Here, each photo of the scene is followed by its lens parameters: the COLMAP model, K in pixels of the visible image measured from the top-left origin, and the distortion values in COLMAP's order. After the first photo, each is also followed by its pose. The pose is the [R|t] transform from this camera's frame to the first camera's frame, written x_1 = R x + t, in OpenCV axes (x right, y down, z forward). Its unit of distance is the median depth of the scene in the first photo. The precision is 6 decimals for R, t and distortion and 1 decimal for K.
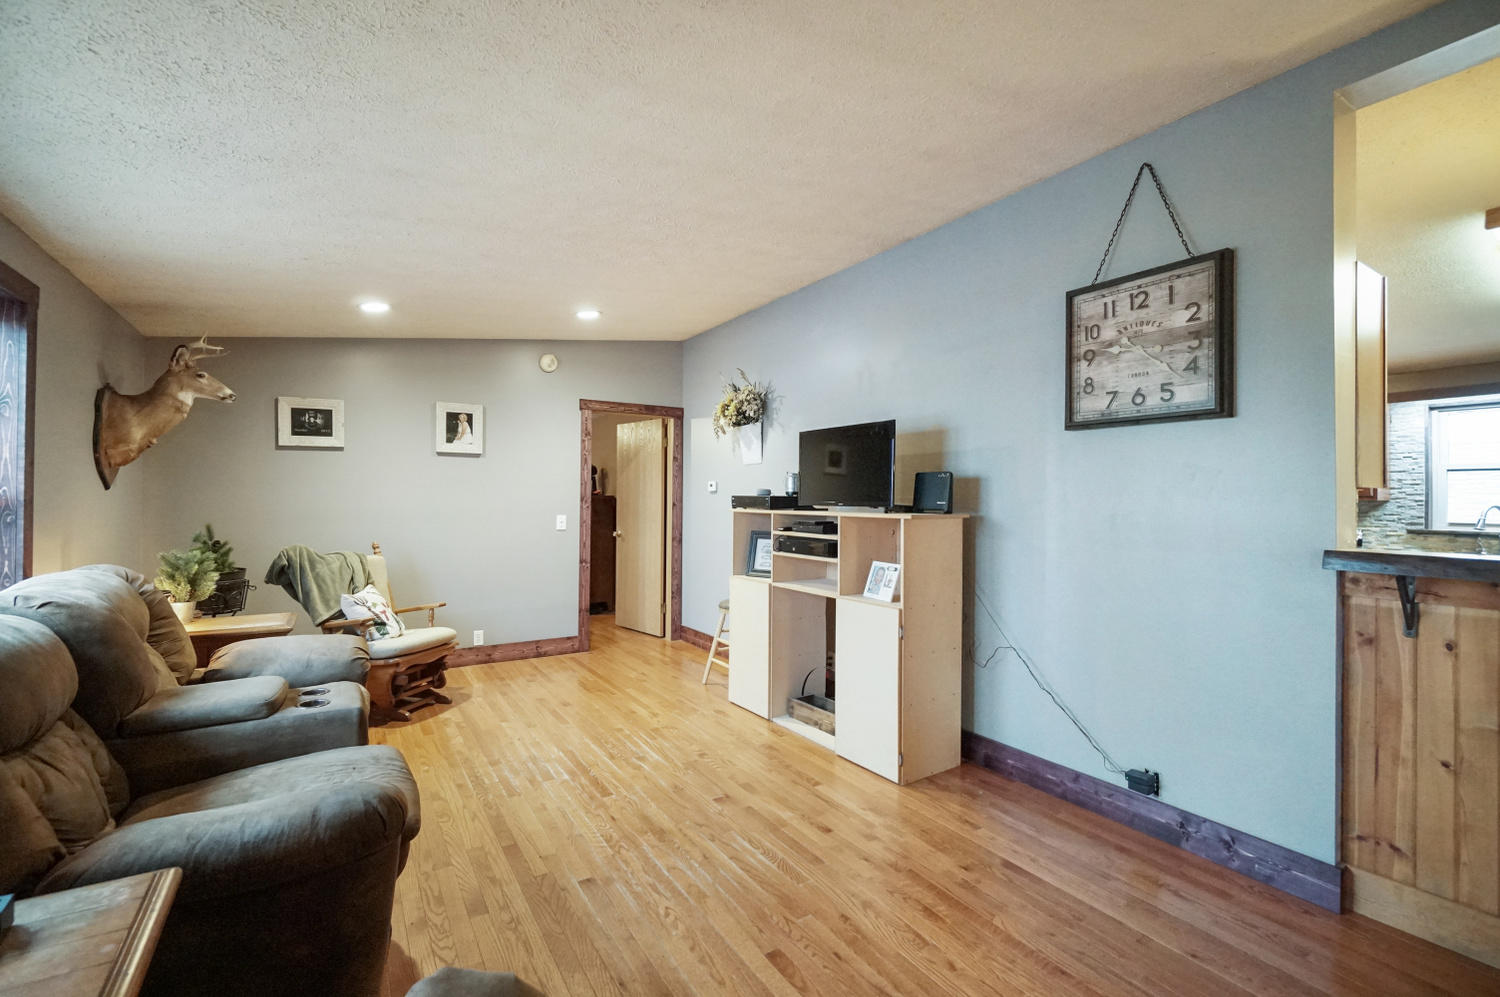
lens RADIAL K [[659.7, 0, 738.2], [0, 659.7, 499.6], [0, 0, 1]] dist [-0.021998, 0.000278]
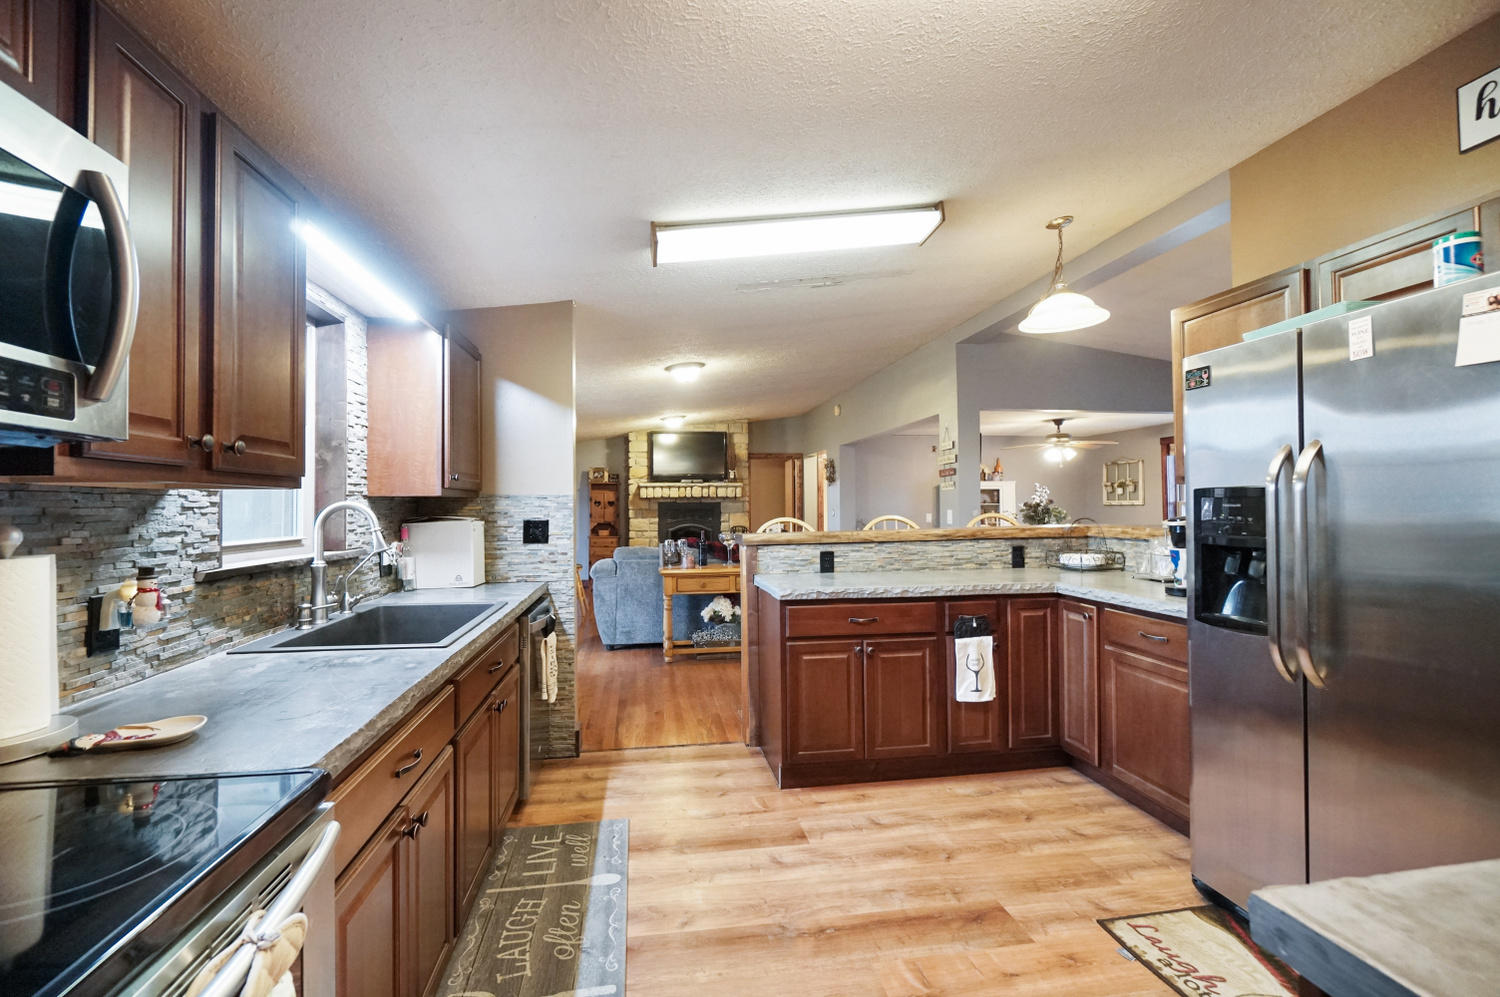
lens RADIAL K [[640.2, 0, 734.5], [0, 640.2, 497.8], [0, 0, 1]] dist [-0.003352, 0.000259]
pose [[-0.914530, 0.005125, 0.404485, 0.937242], [0.001438, 0.999955, -0.009418, 0.013007], [-0.404515, -0.008032, -0.914496, 1.780240]]
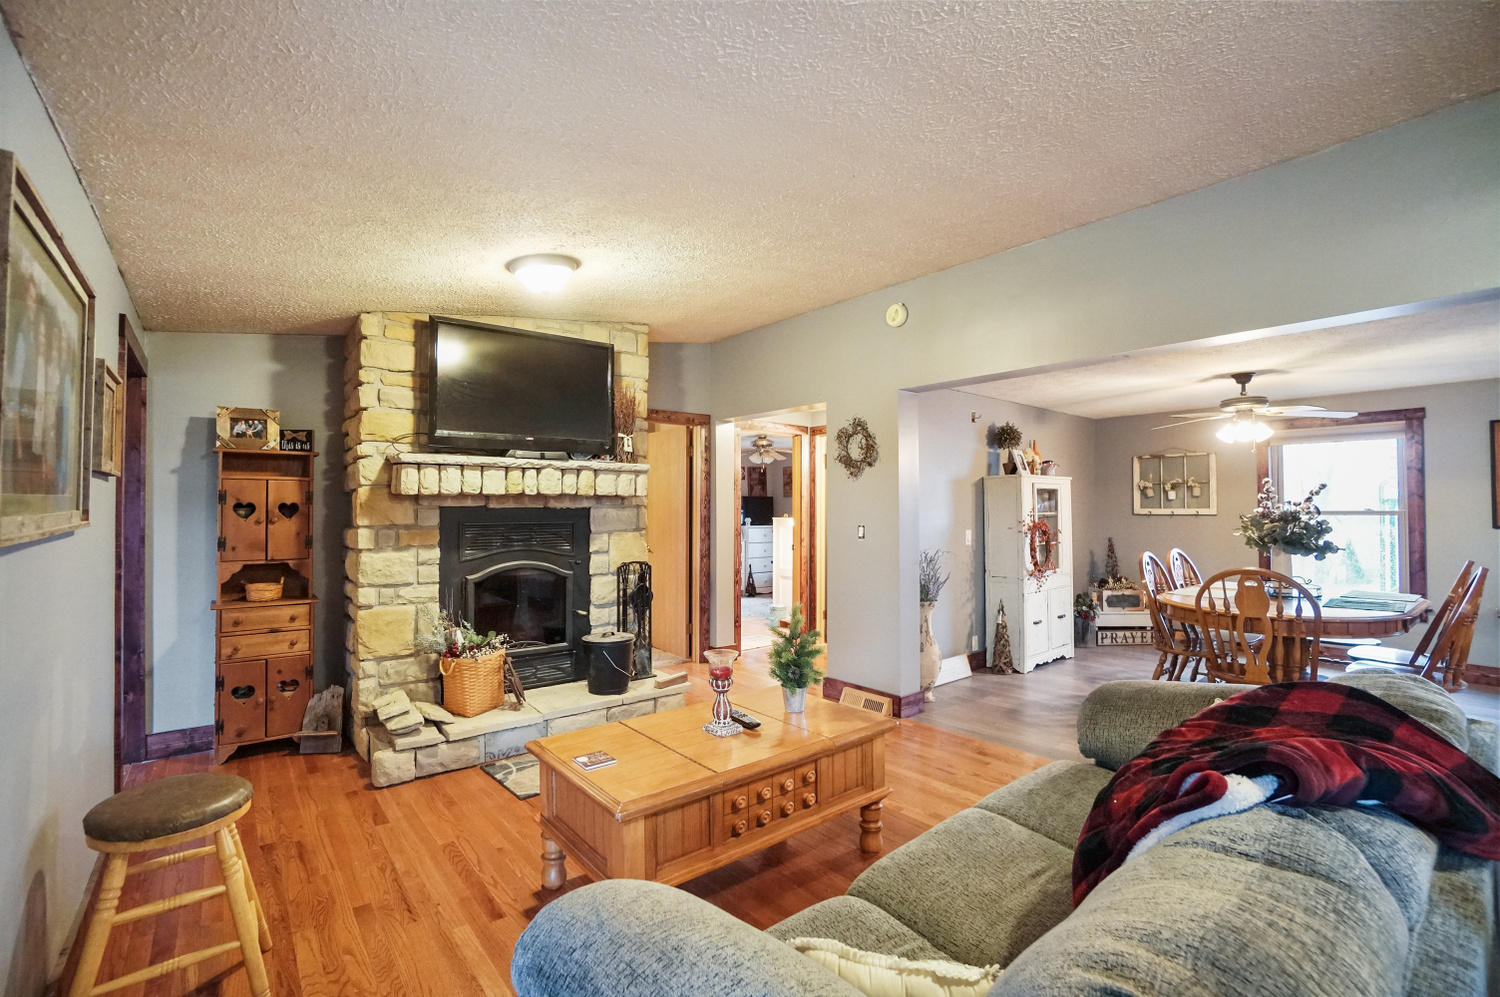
lens RADIAL K [[650.8, 0, 724.9], [0, 650.8, 500.7], [0, 0, 1]] dist [-0.037936, 0.000403]
pose [[-0.994168, -0.004744, -0.107735, 2.116250], [-0.003680, 0.999943, -0.010071, 0.002963], [0.107776, -0.009616, -0.994129, 0.362159]]
